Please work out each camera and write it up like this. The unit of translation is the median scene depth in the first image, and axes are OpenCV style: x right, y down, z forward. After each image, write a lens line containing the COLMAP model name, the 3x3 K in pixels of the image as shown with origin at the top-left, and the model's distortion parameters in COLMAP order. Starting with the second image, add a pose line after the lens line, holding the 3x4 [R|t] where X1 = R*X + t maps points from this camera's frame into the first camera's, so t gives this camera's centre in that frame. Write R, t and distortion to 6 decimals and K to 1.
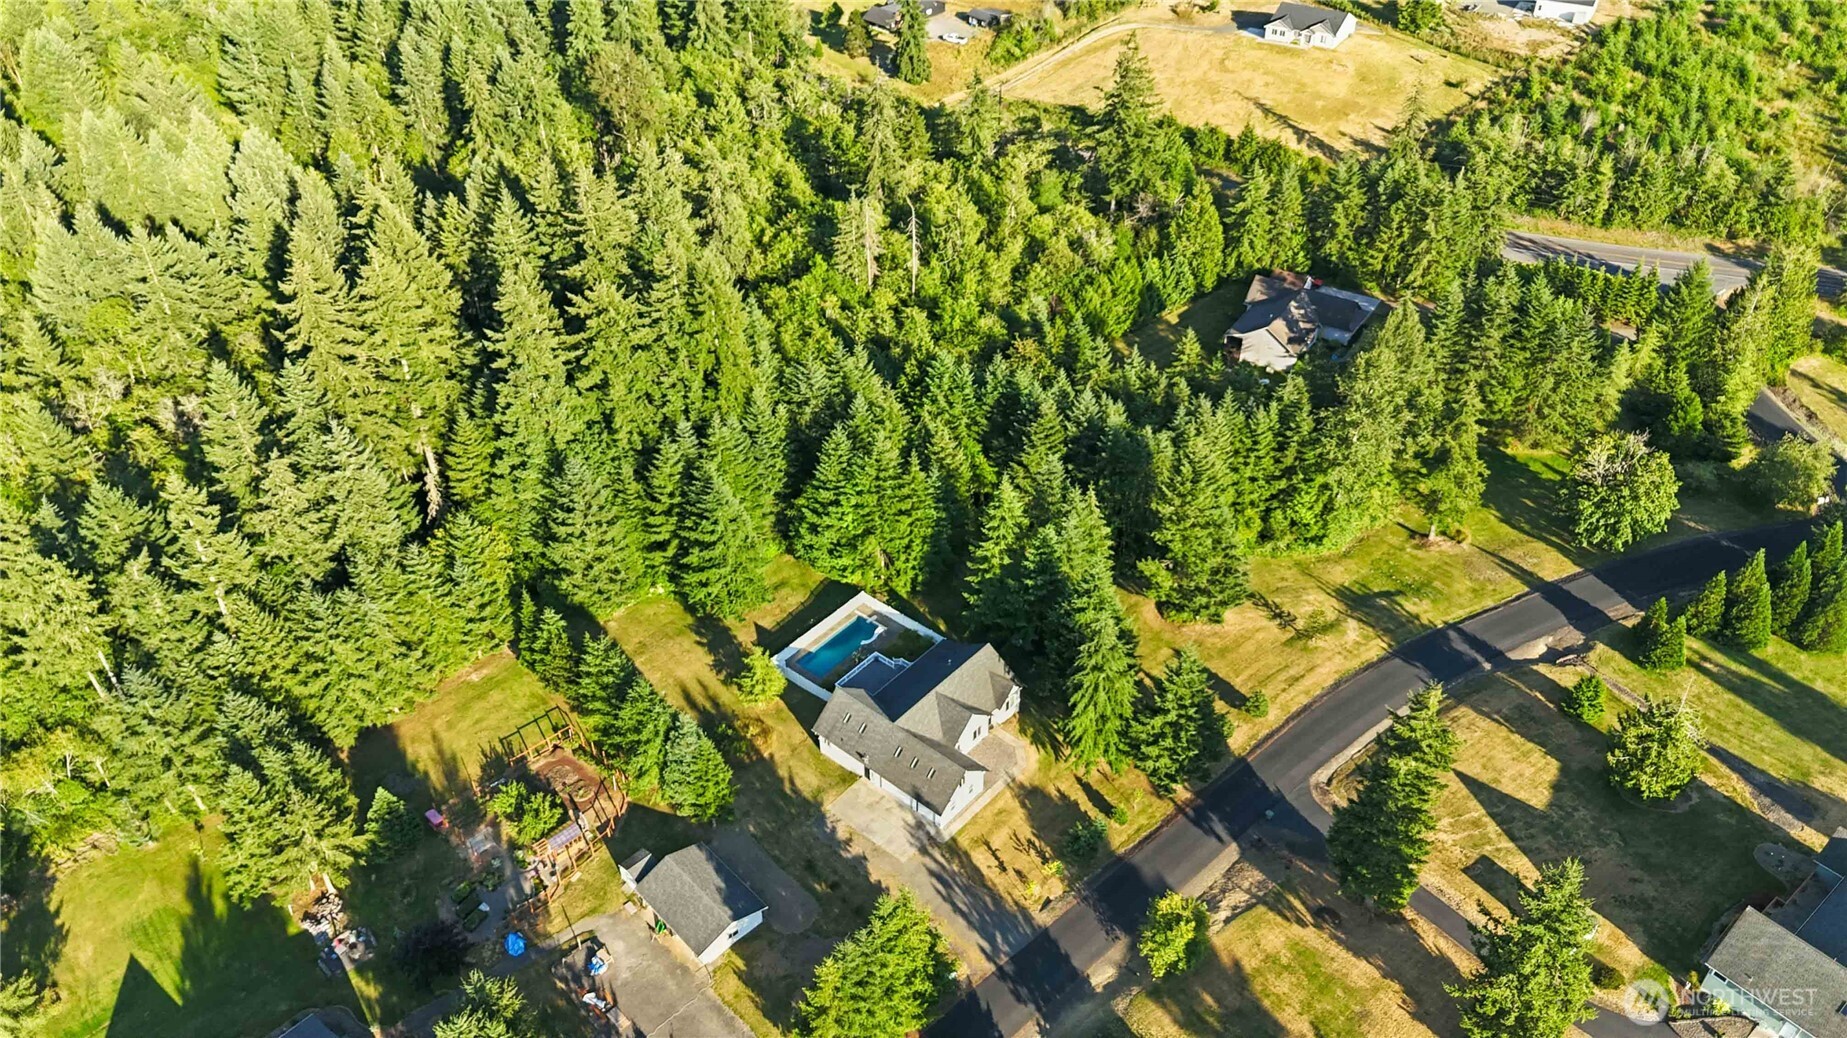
lens RADIAL K [[1369.8, 0, 932.1], [0, 1369.8, 516.7], [0, 0, 1]] dist [0.058367, -0.054518]
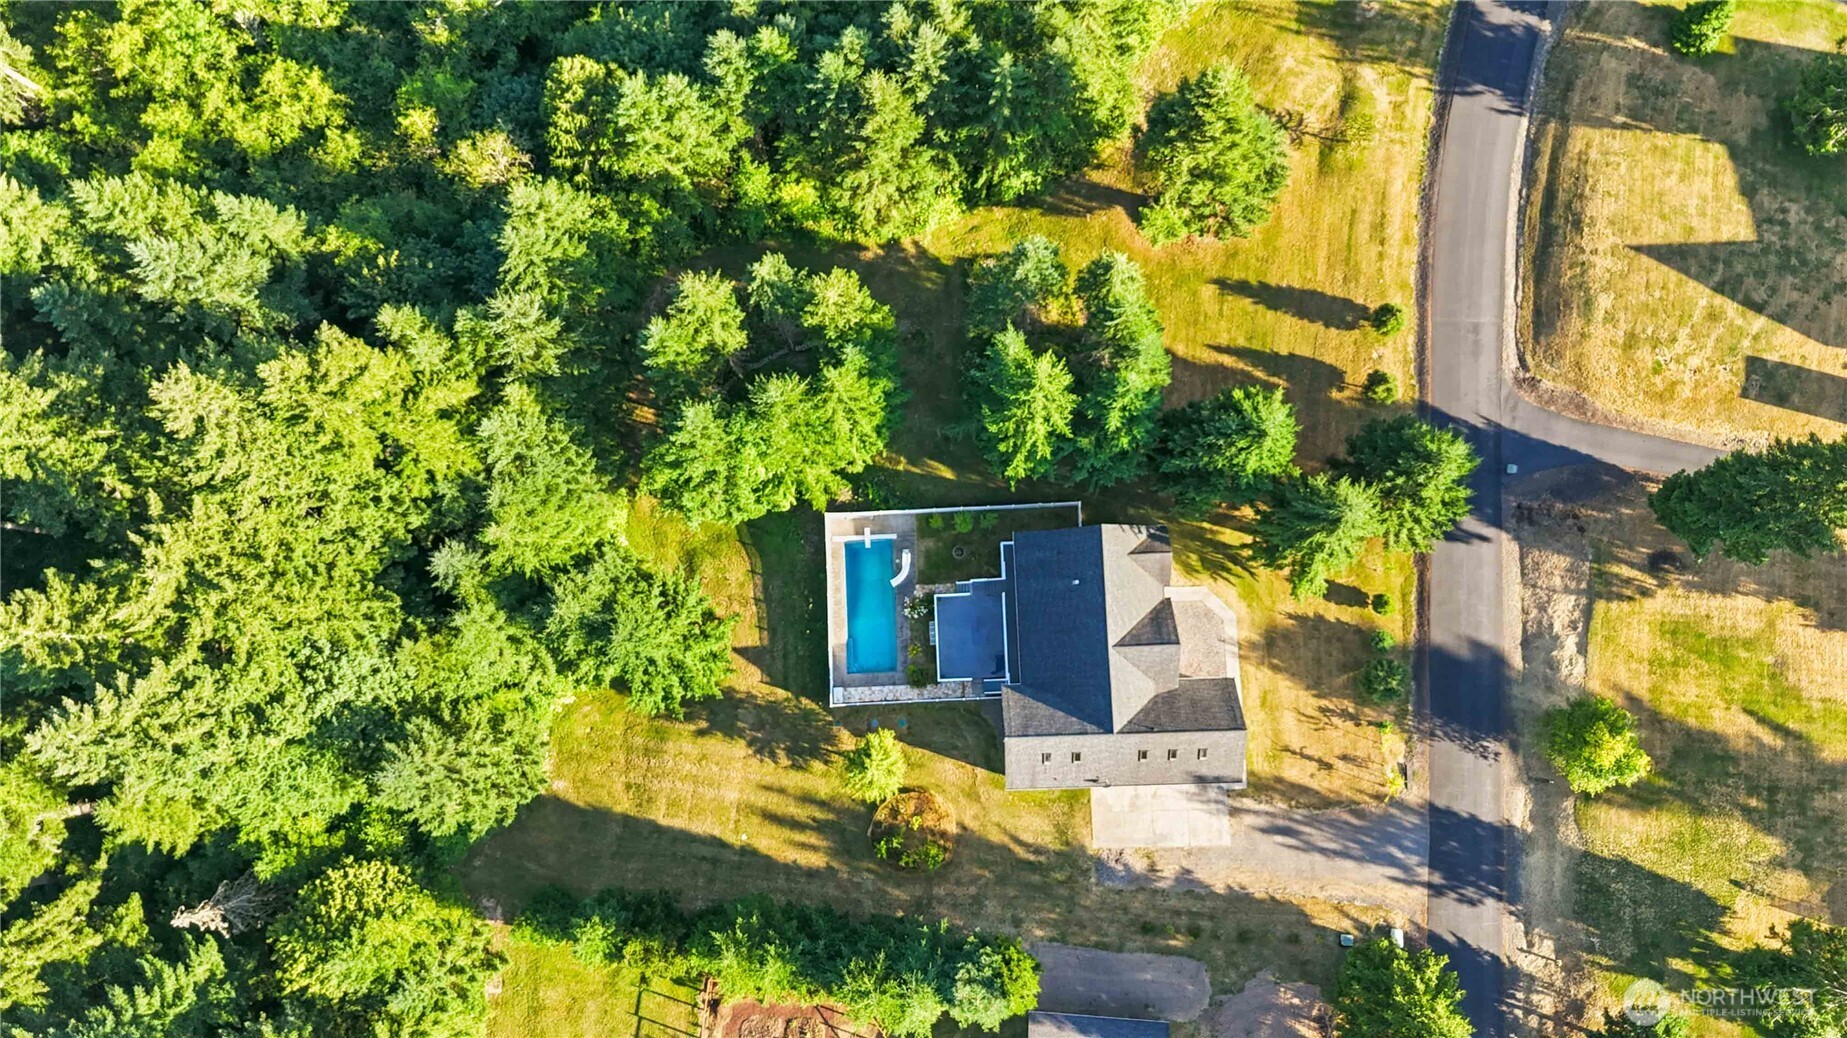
lens RADIAL K [[1369.8, 0, 920.7], [0, 1369.8, 525.7], [0, 0, 1]] dist [0.058367, -0.054518]
pose [[0.738781, -0.669187, 0.079944, -0.073109], [0.427765, 0.557270, 0.711665, -0.385977], [-0.520787, -0.491567, 0.697956, 0.497871]]
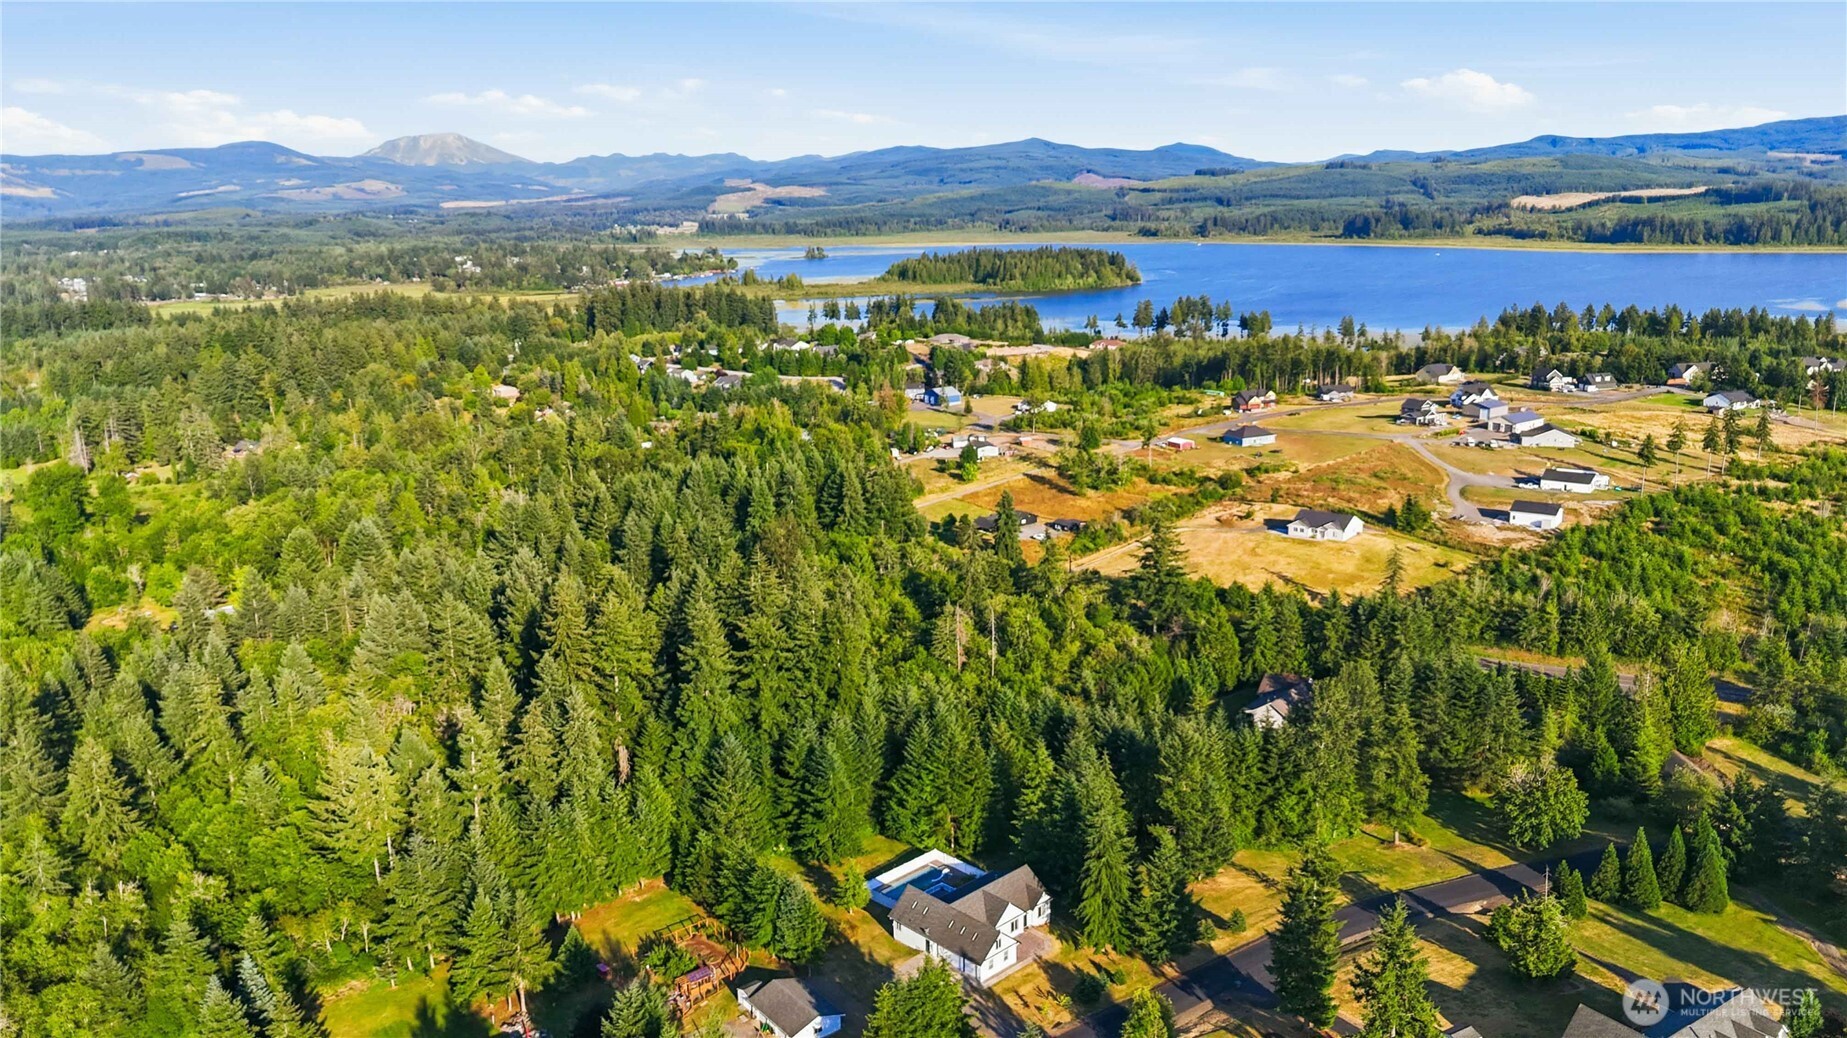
lens RADIAL K [[1369.8, 0, 926.9], [0, 1369.8, 520.1], [0, 0, 1]] dist [0.058367, -0.054518]
pose [[0.995052, 0.011148, -0.098727, 0.064273], [-0.050529, 0.912359, -0.406261, 0.291934], [0.085545, 0.409240, 0.908408, -0.299485]]
